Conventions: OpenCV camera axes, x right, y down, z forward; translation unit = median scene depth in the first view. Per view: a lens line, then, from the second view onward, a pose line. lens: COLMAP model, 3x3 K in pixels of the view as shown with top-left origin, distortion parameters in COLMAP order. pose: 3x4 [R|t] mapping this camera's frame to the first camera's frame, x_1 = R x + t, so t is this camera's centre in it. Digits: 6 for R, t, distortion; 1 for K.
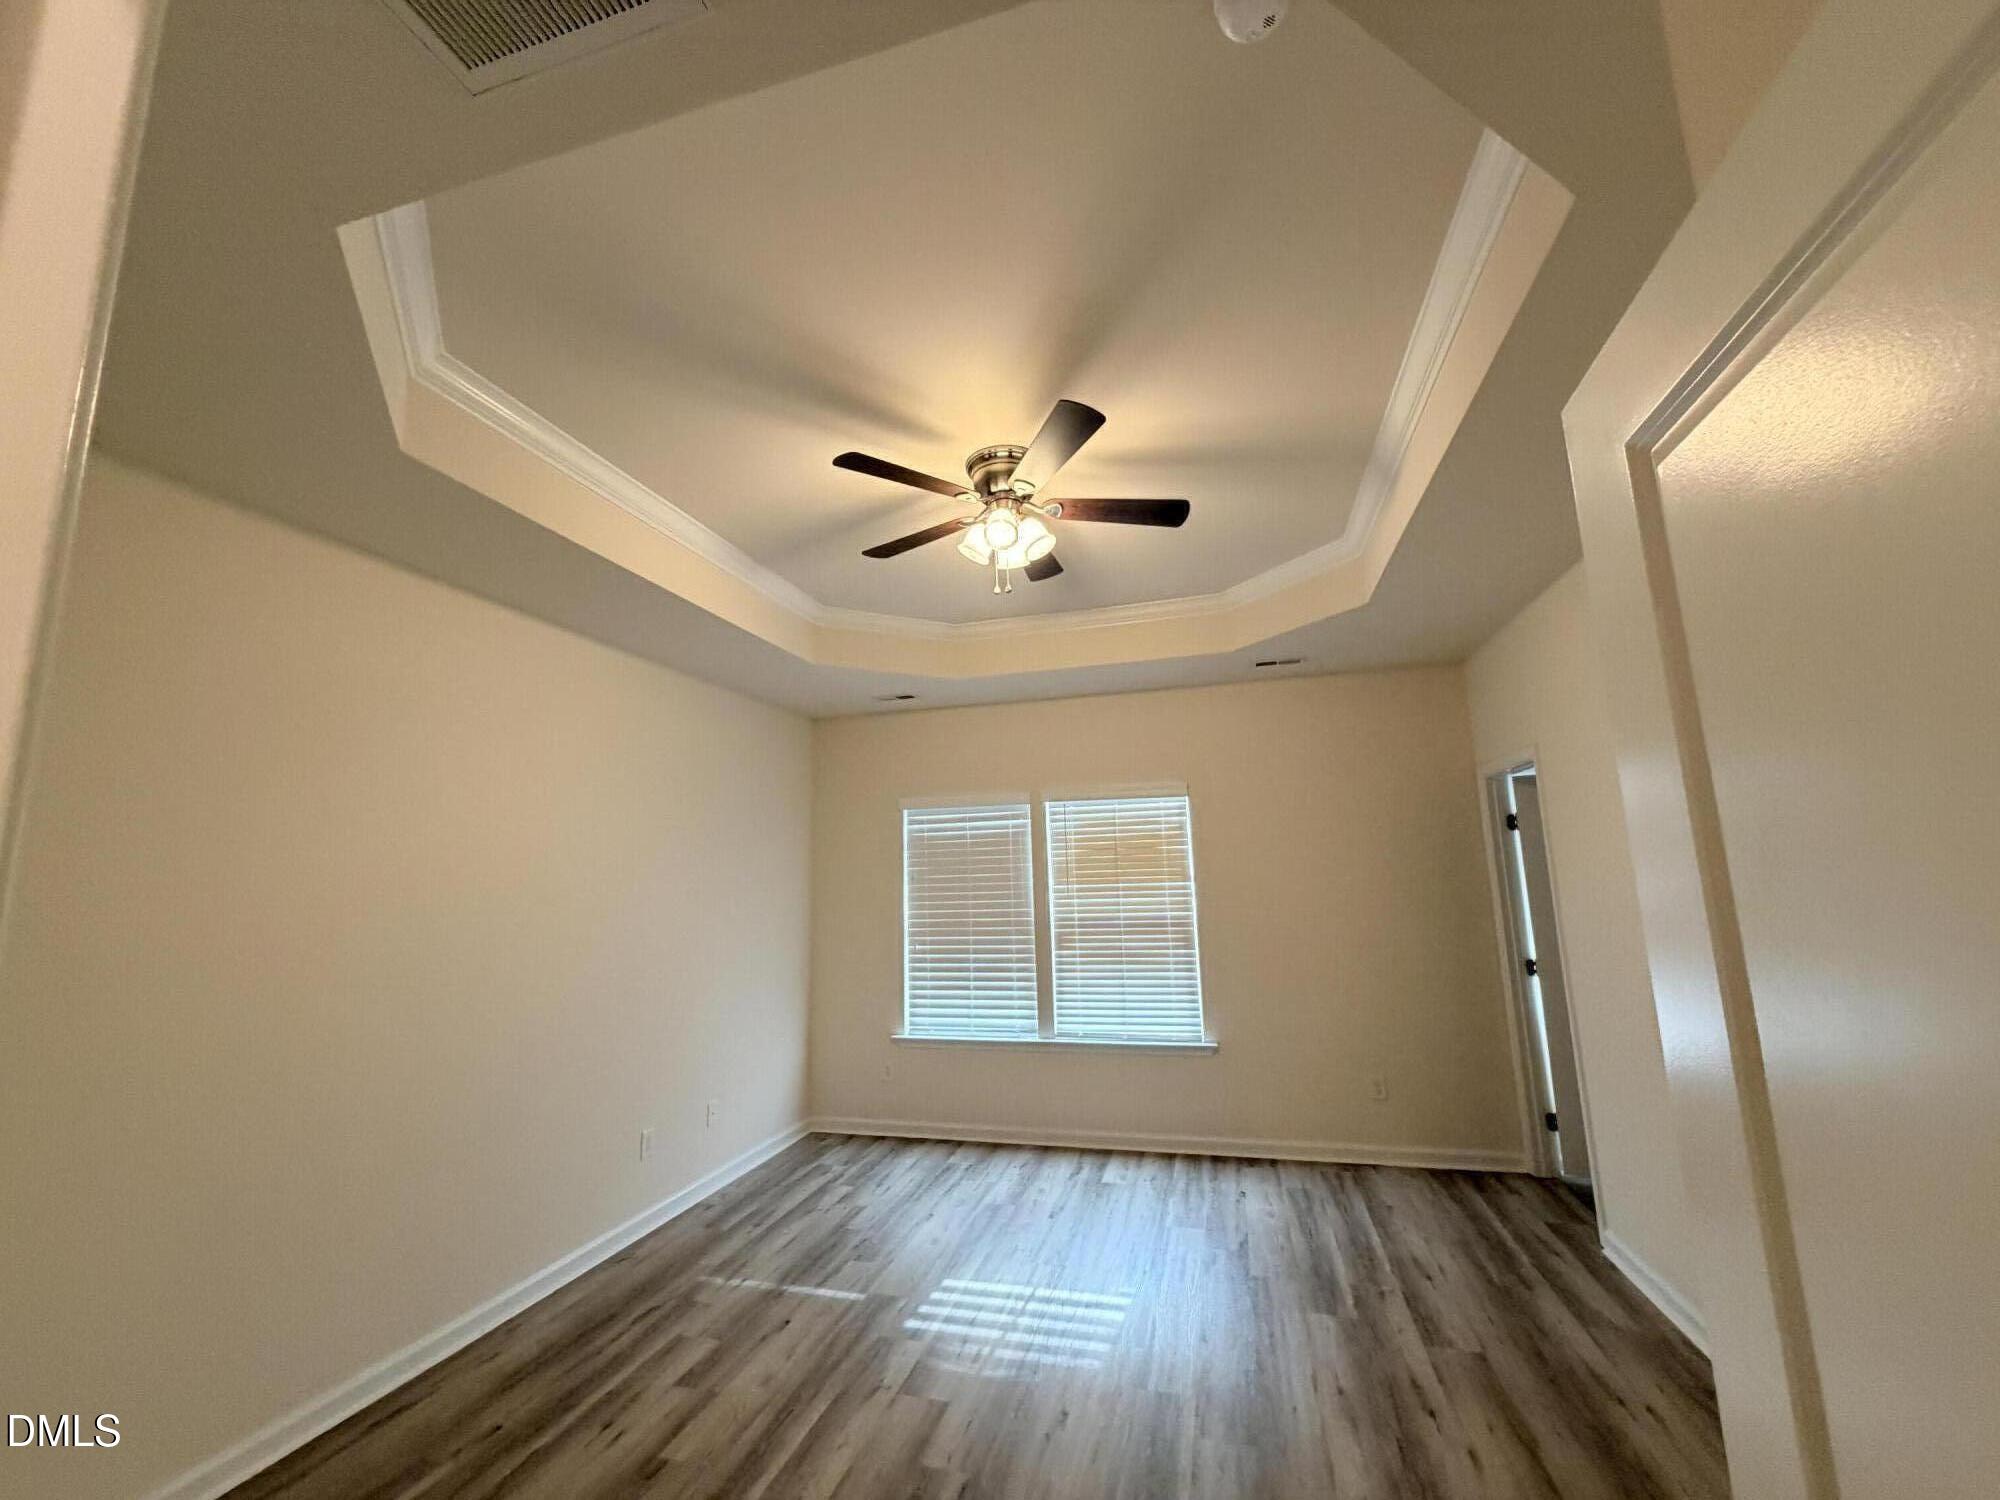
lens RADIAL K [[798.4, 0, 1004.2], [0, 798.4, 739.1], [0, 0, 1]] dist [-0.000904, 0.000716]
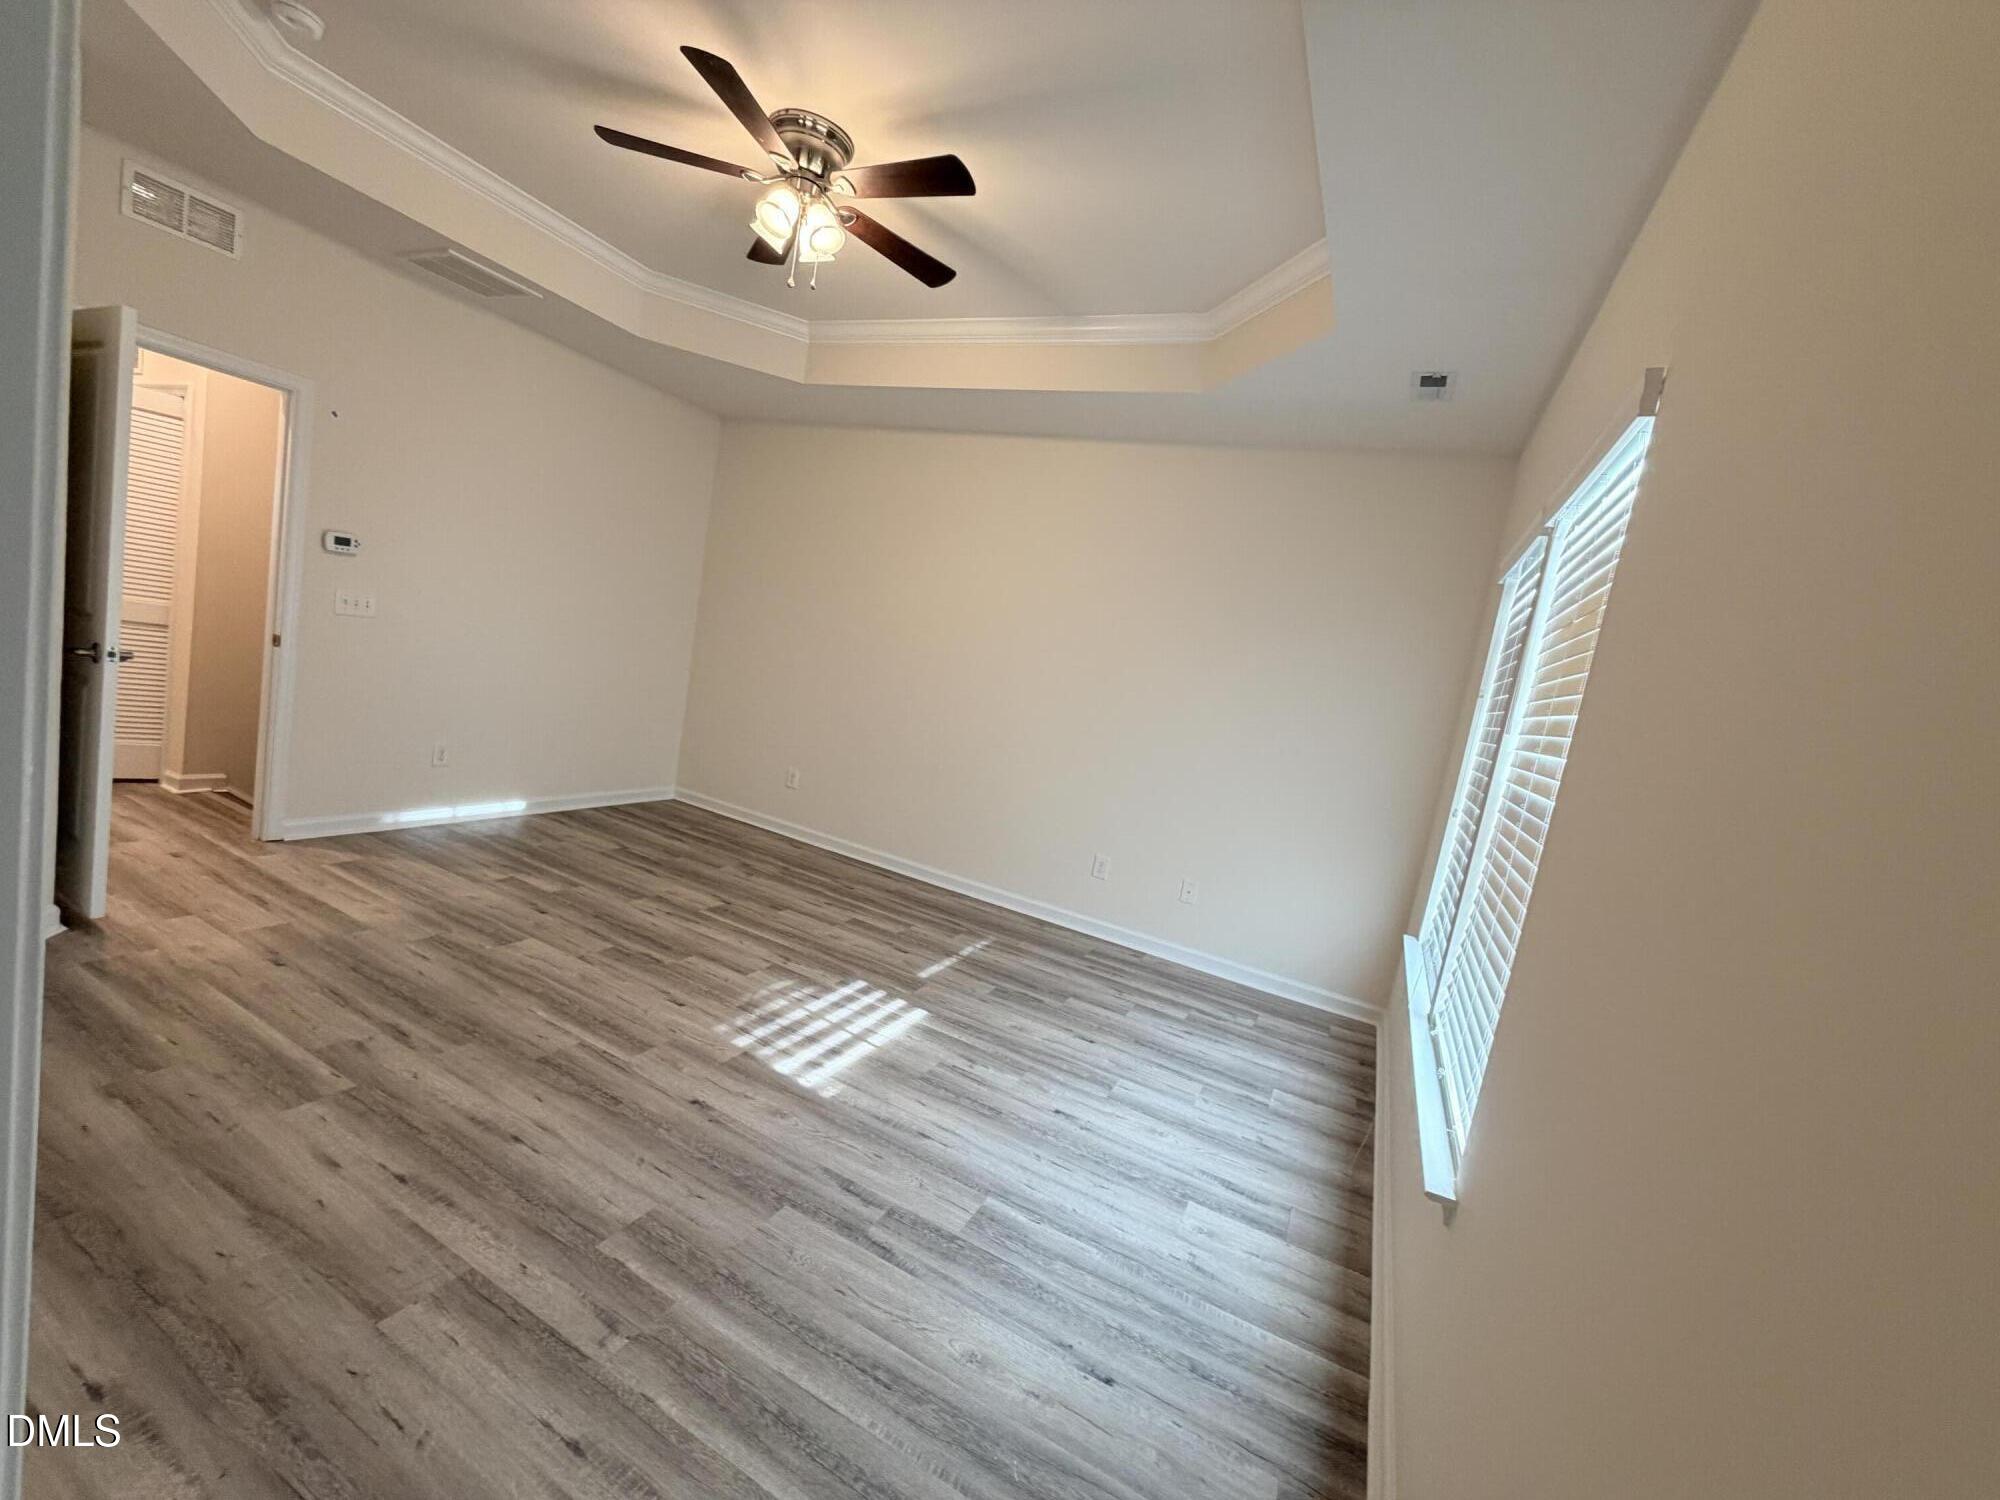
lens RADIAL K [[798.4, 0, 1004.7], [0, 798.4, 753.2], [0, 0, 1]] dist [-0.000904, 0.000716]
pose [[-0.177944, 0.115208, -0.977273, 0.870982], [0.005351, 0.993221, 0.116114, 0.242771], [0.984026, 0.015433, -0.177354, 1.296340]]
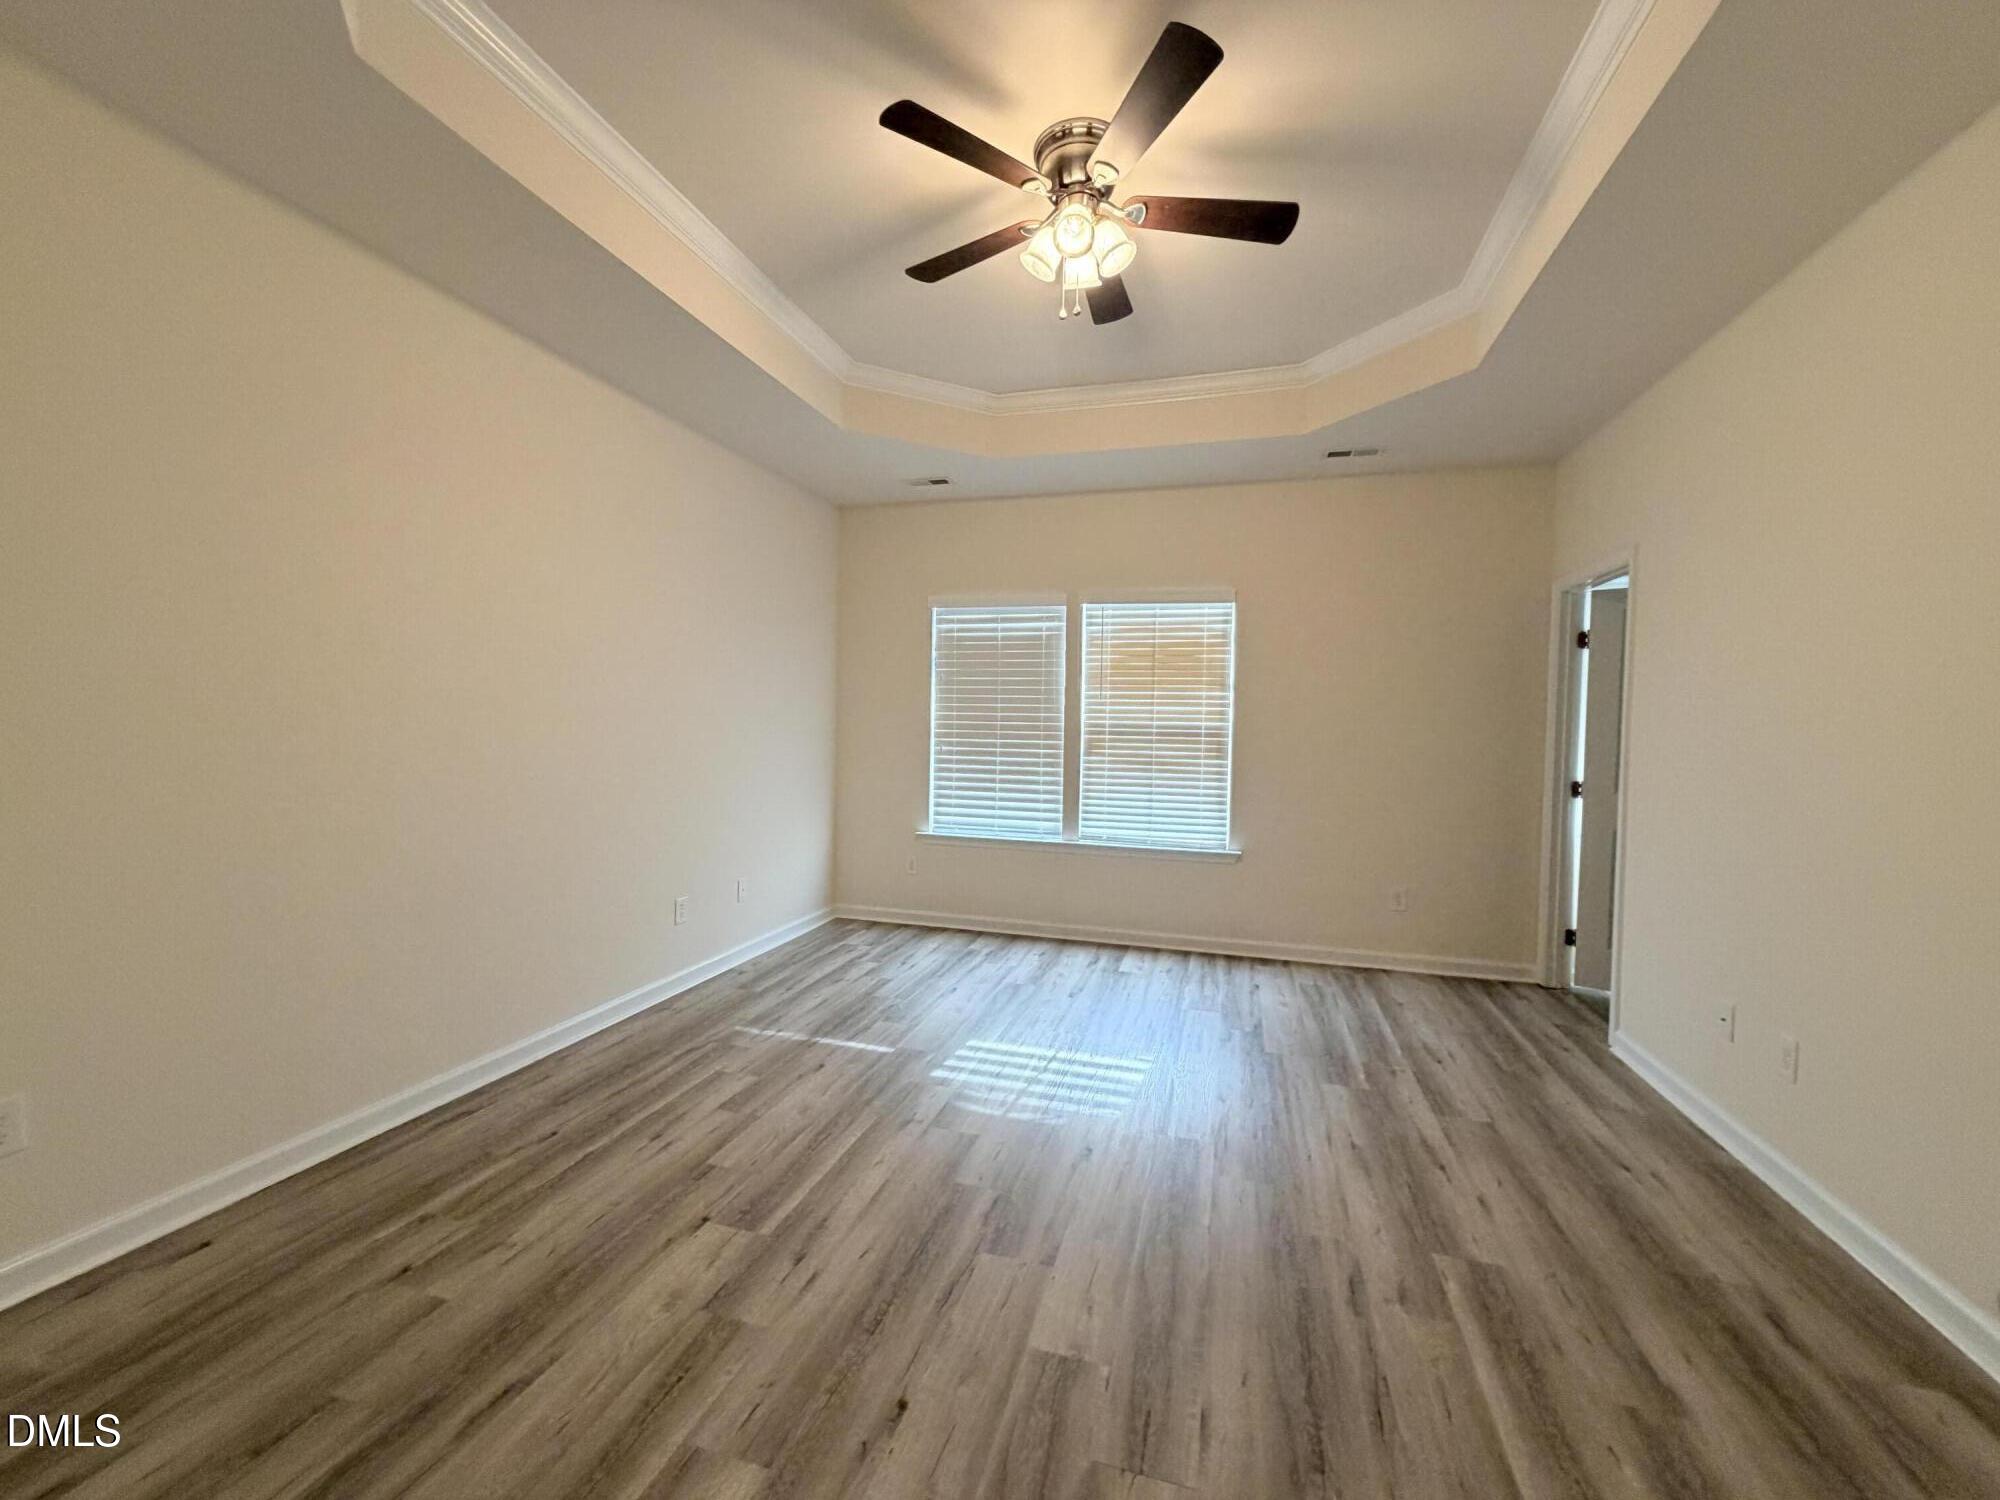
lens RADIAL K [[798.4, 0, 1003.6], [0, 798.4, 739.7], [0, 0, 1]] dist [-0.000904, 0.000716]
pose [[0.998831, 0.046362, -0.013700, -0.035345], [-0.042773, 0.979569, 0.196510, 0.087807], [0.022531, -0.195694, 0.980406, 0.056820]]
